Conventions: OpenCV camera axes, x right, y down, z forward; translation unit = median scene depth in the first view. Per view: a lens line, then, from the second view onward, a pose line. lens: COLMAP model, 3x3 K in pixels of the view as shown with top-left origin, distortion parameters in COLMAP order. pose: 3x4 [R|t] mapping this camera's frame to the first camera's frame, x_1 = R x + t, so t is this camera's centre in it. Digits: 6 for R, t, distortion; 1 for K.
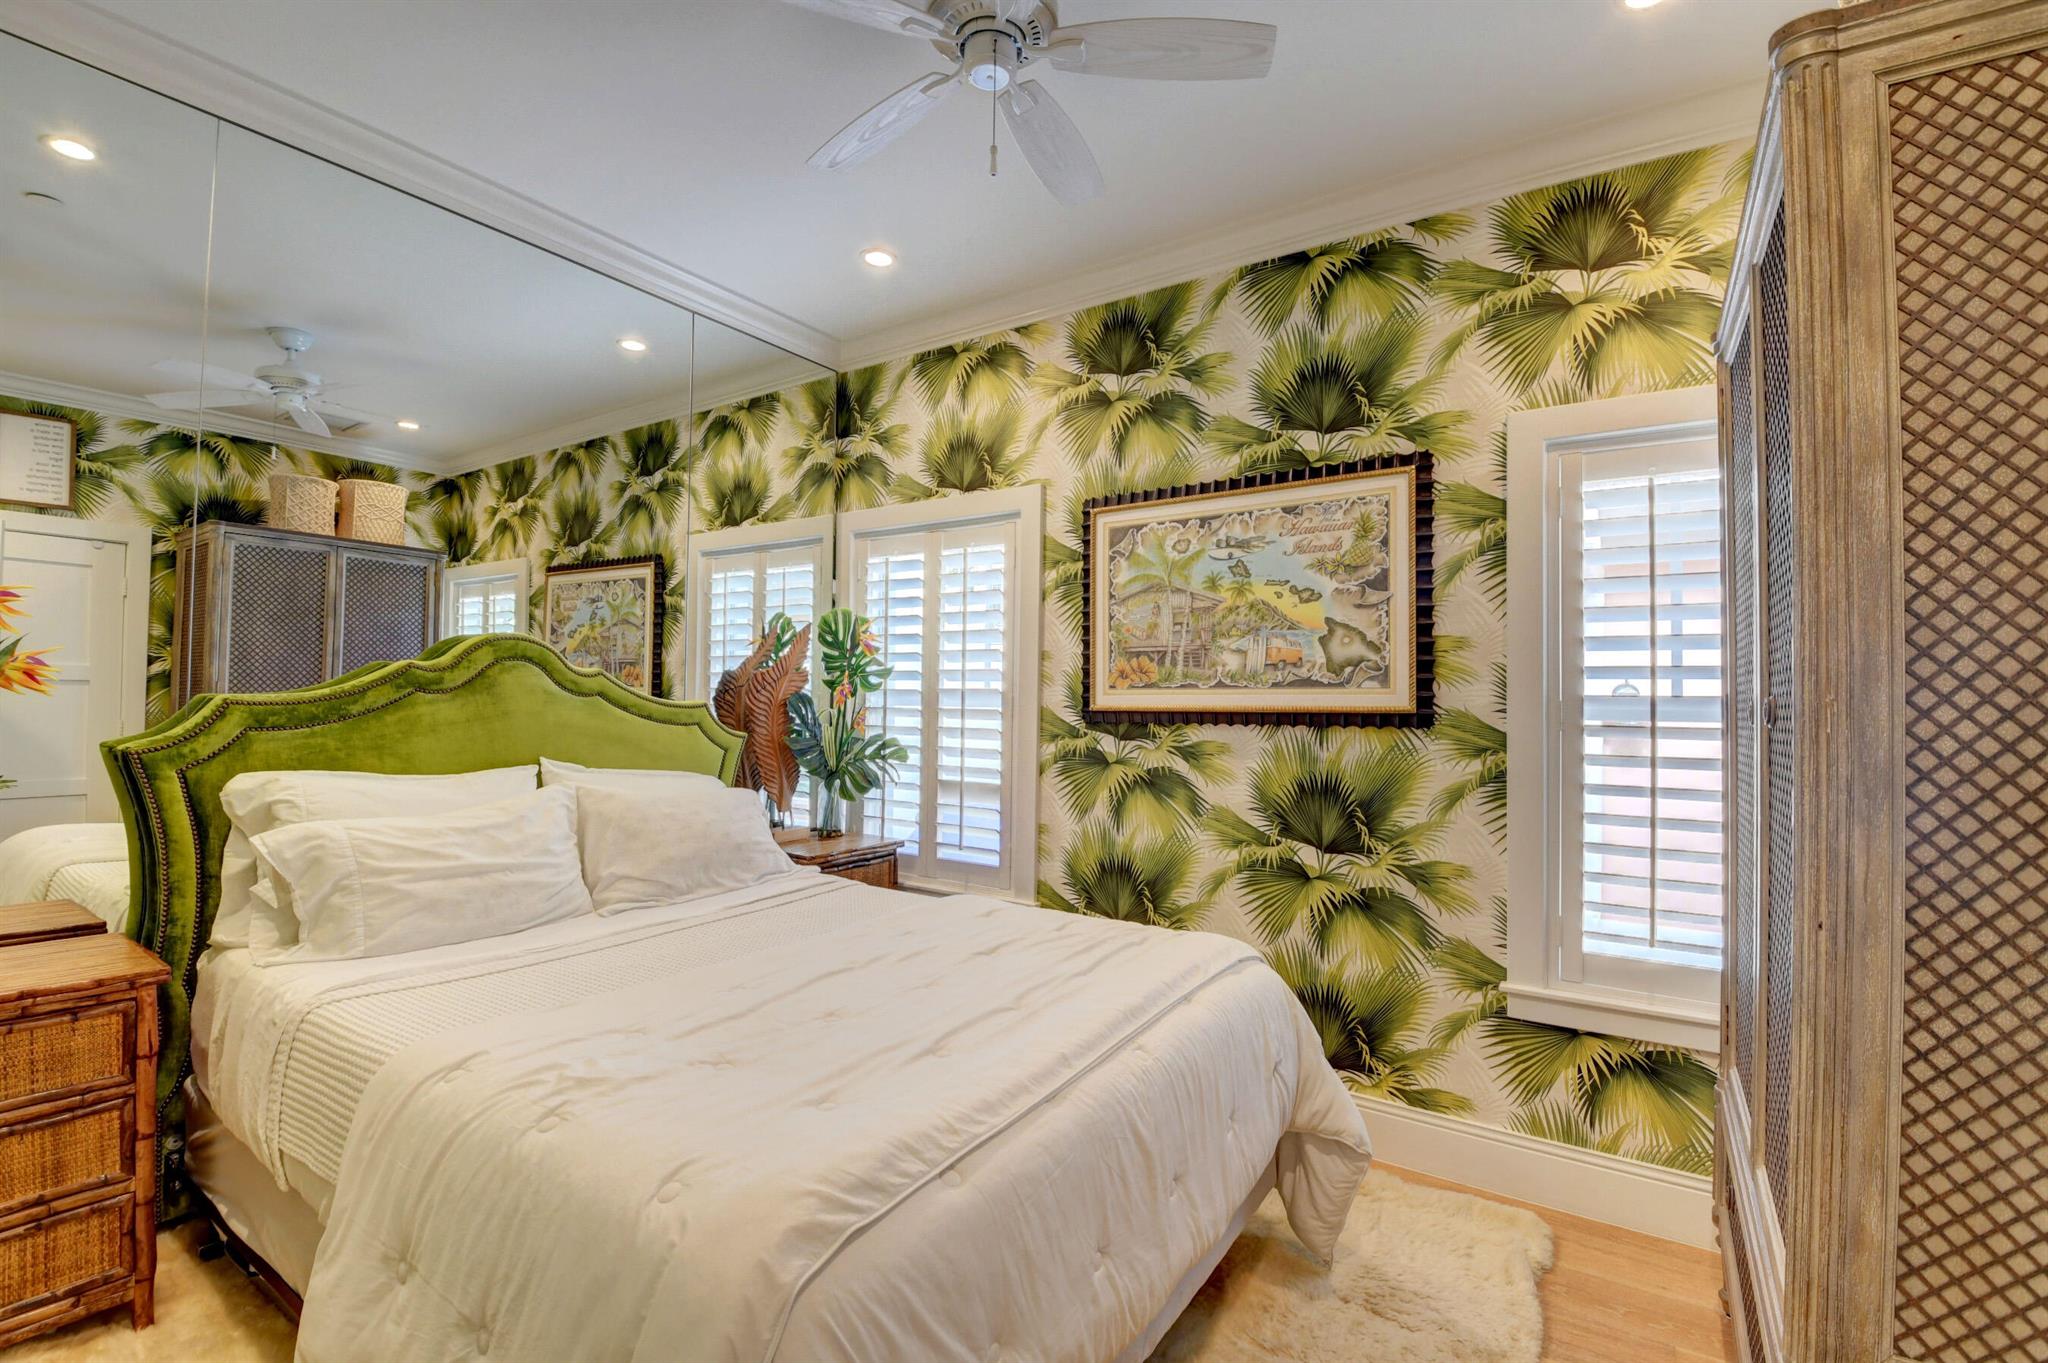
lens RADIAL K [[905.5, 0, 1030.1], [0, 905.5, 687.3], [0, 0, 1]] dist [0.000842, -0.019358]
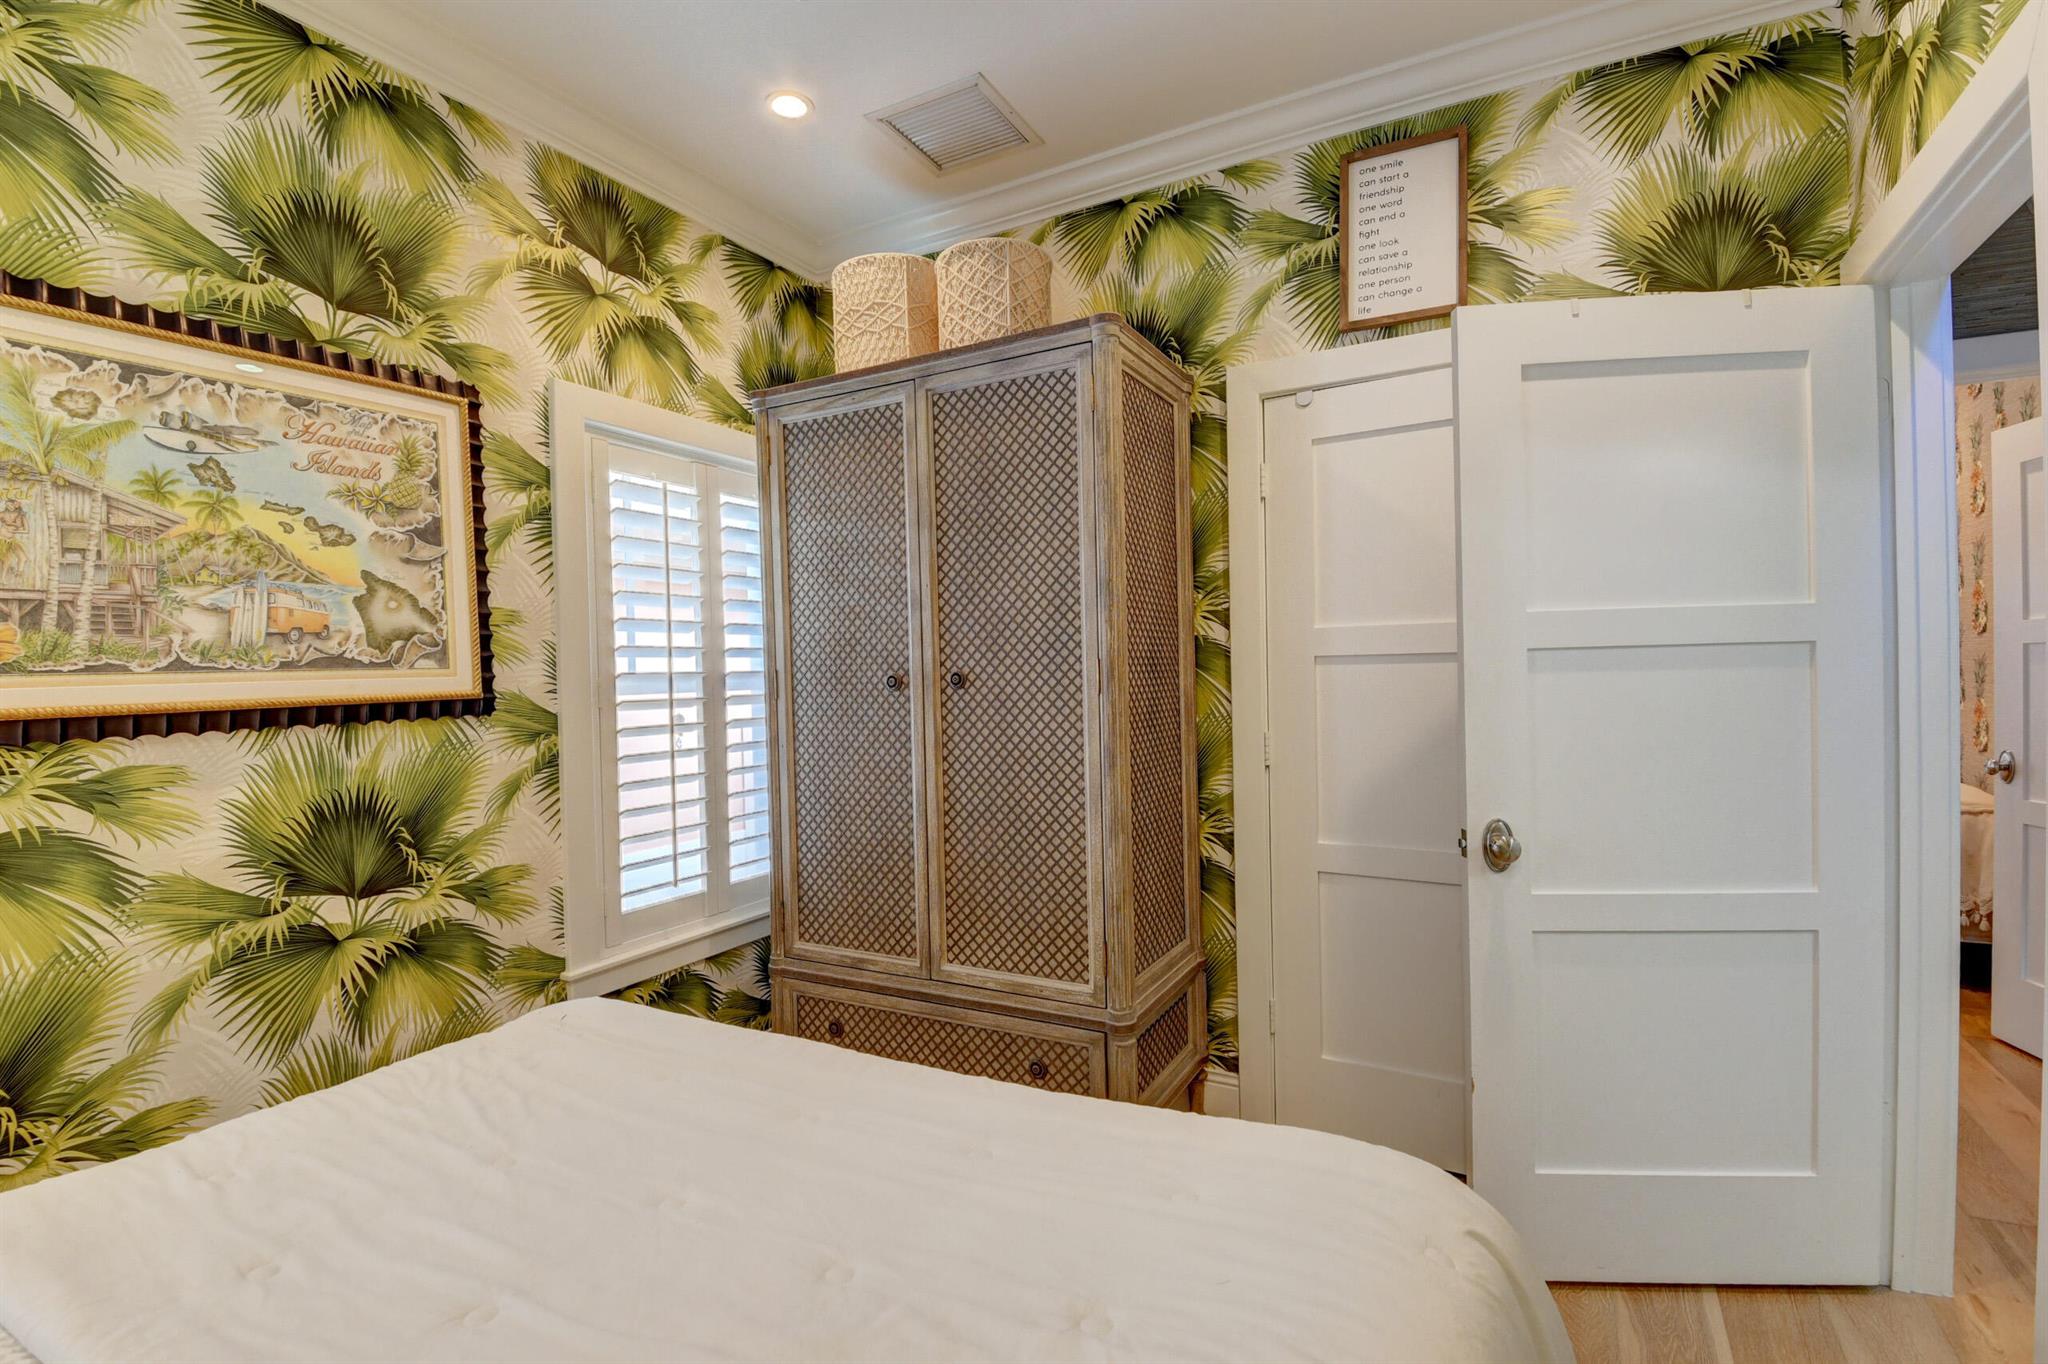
lens RADIAL K [[905.5, 0, 1030.1], [0, 905.5, 687.8], [0, 0, 1]] dist [0.000842, -0.019358]
pose [[-0.090919, -0.029301, 0.995427, -0.427829], [0.005003, 0.999541, 0.029879, -0.003173], [-0.995846, 0.007696, -0.090731, 0.534228]]
